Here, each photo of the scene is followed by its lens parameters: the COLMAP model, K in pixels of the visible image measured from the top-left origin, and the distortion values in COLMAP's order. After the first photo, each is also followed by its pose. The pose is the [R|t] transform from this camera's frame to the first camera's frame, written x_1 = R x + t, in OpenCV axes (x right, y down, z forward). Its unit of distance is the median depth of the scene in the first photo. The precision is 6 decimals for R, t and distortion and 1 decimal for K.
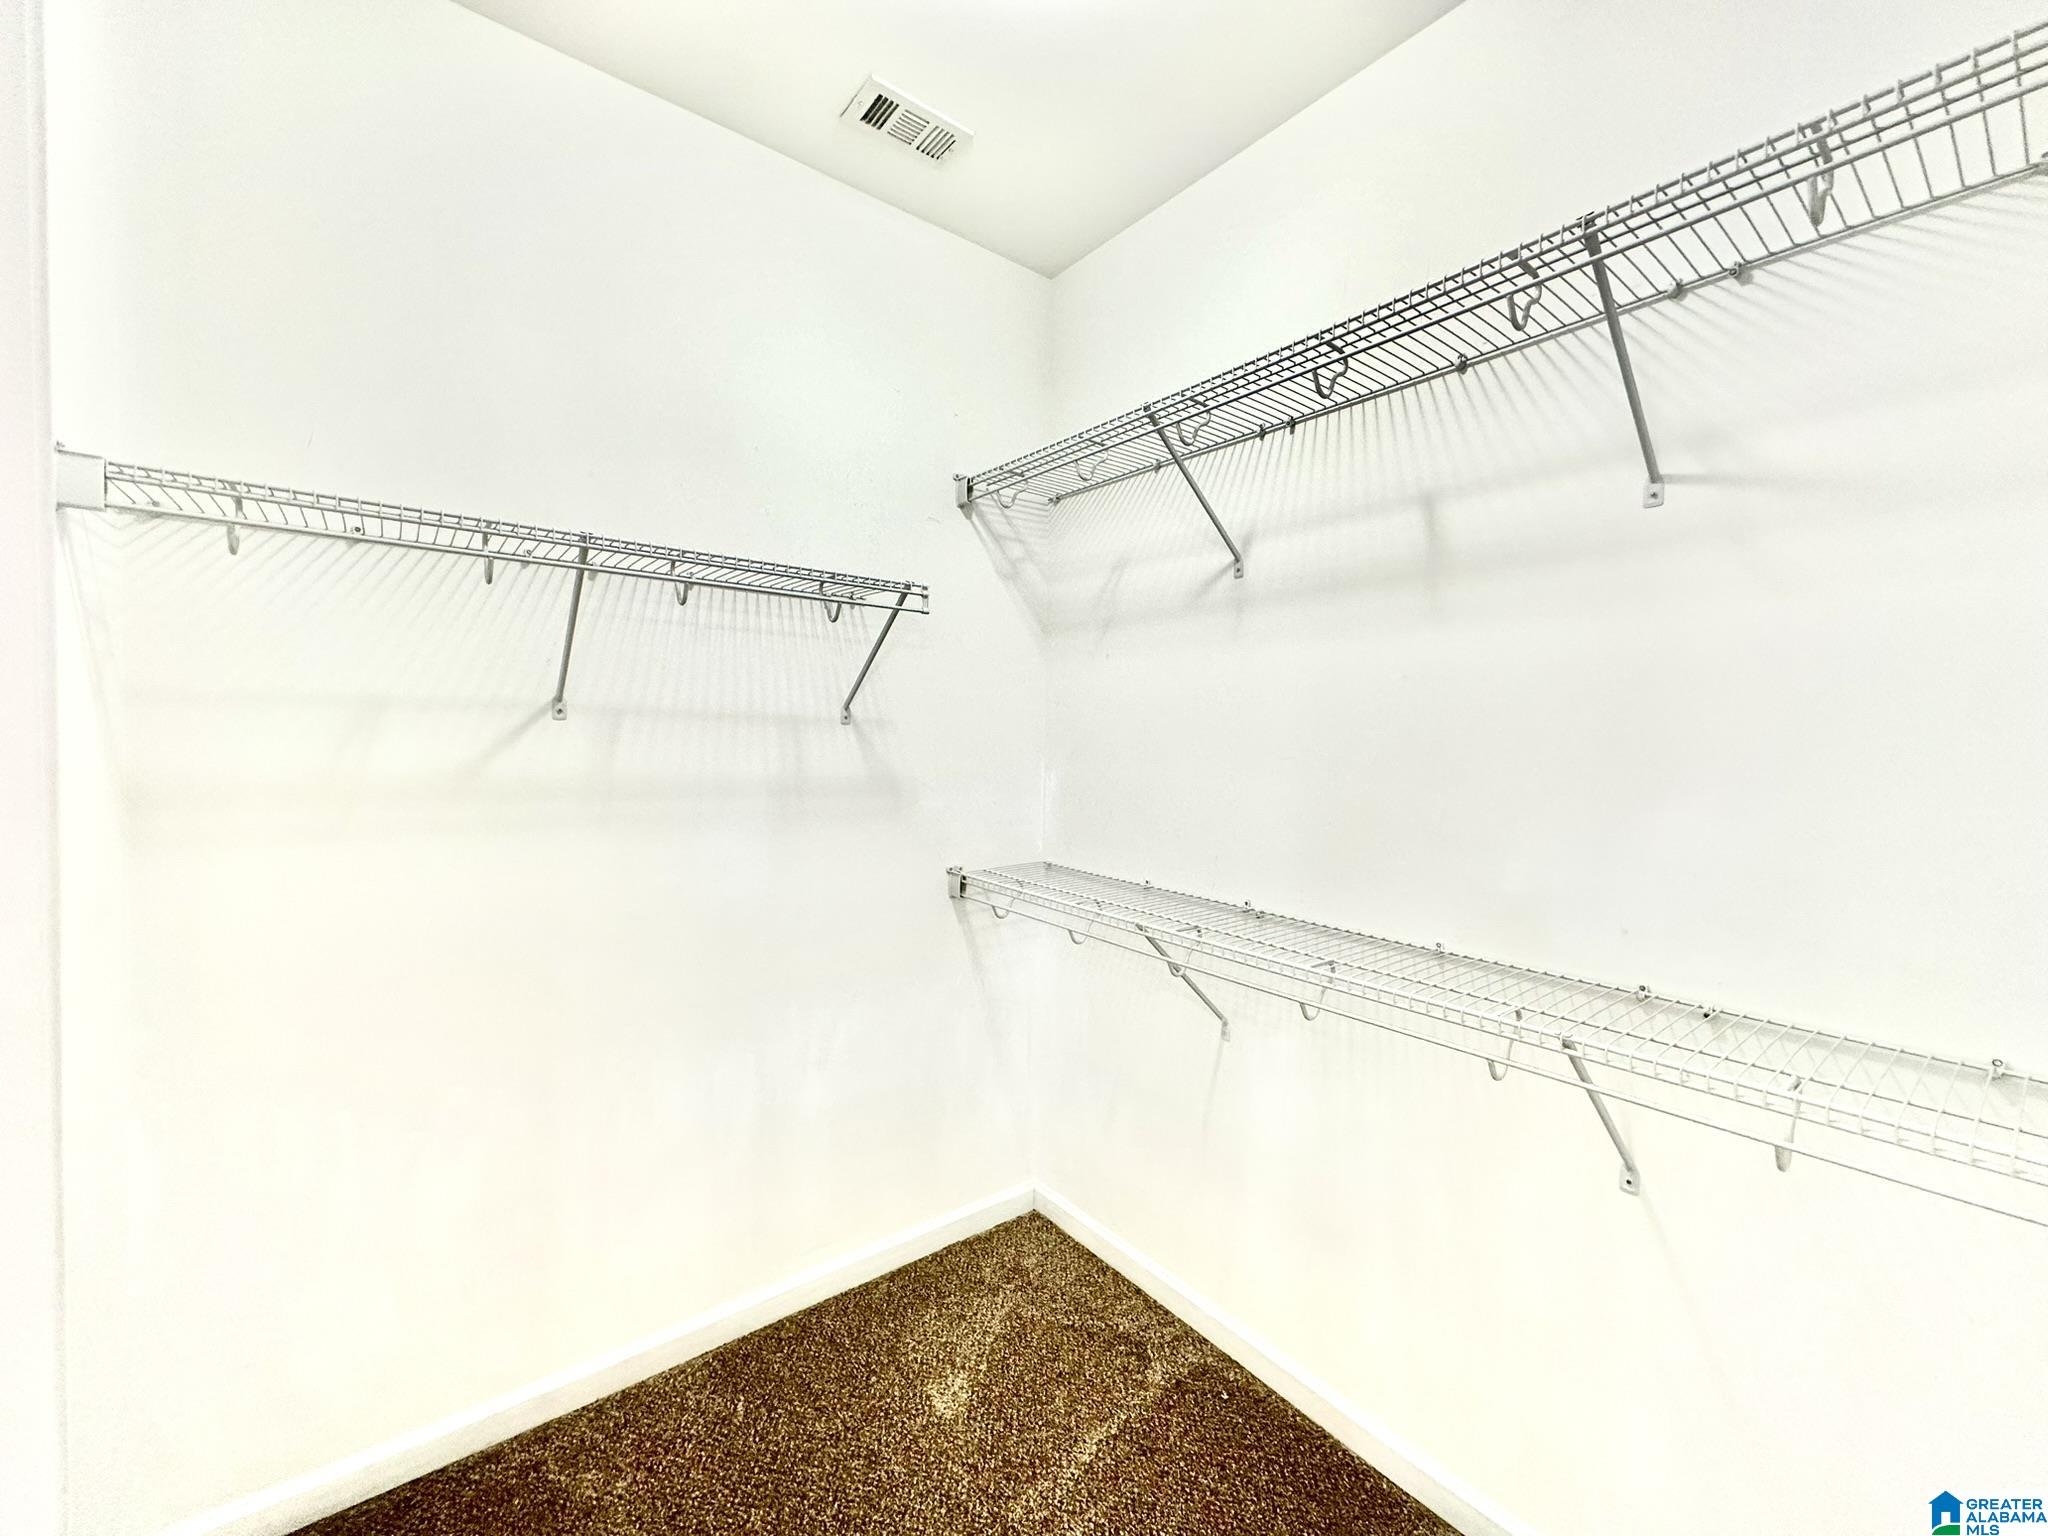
lens RADIAL K [[813.7, 0, 1023.7], [0, 813.7, 765.9], [0, 0, 1]] dist [-0.002161, 0.001734]
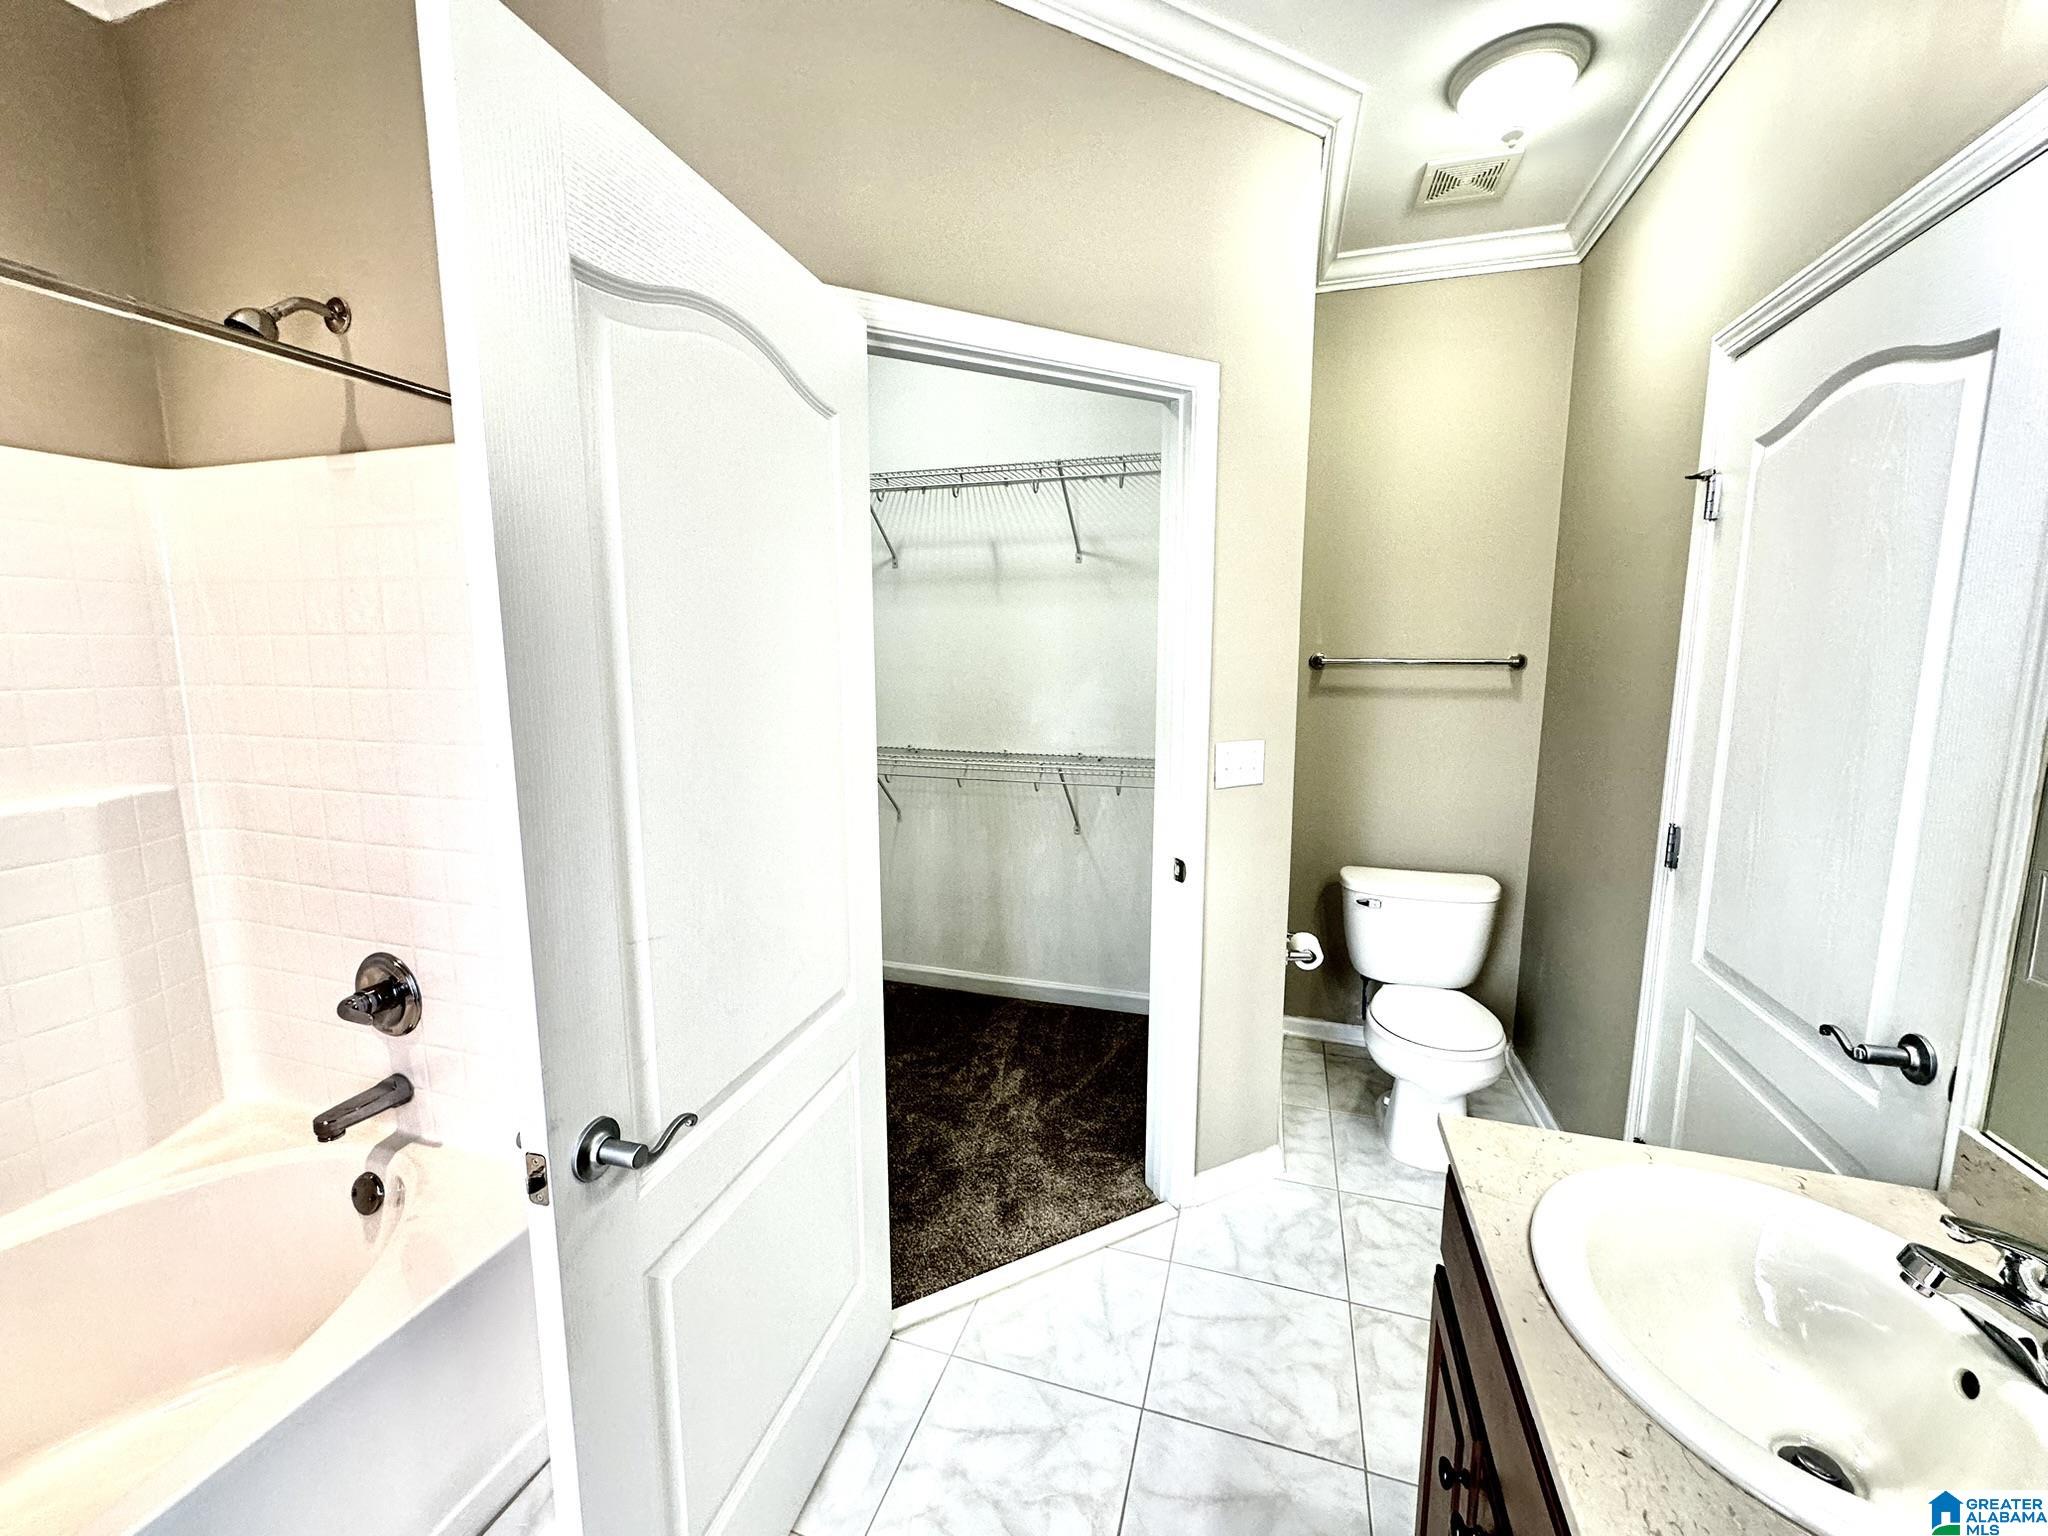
lens RADIAL K [[813.7, 0, 1024.5], [0, 813.7, 764.6], [0, 0, 1]] dist [-0.002161, 0.001734]
pose [[0.816525, -0.085036, 0.571014, -0.699457], [0.032676, 0.994314, 0.101348, 0.037391], [-0.576385, -0.064094, 0.814661, -0.817251]]
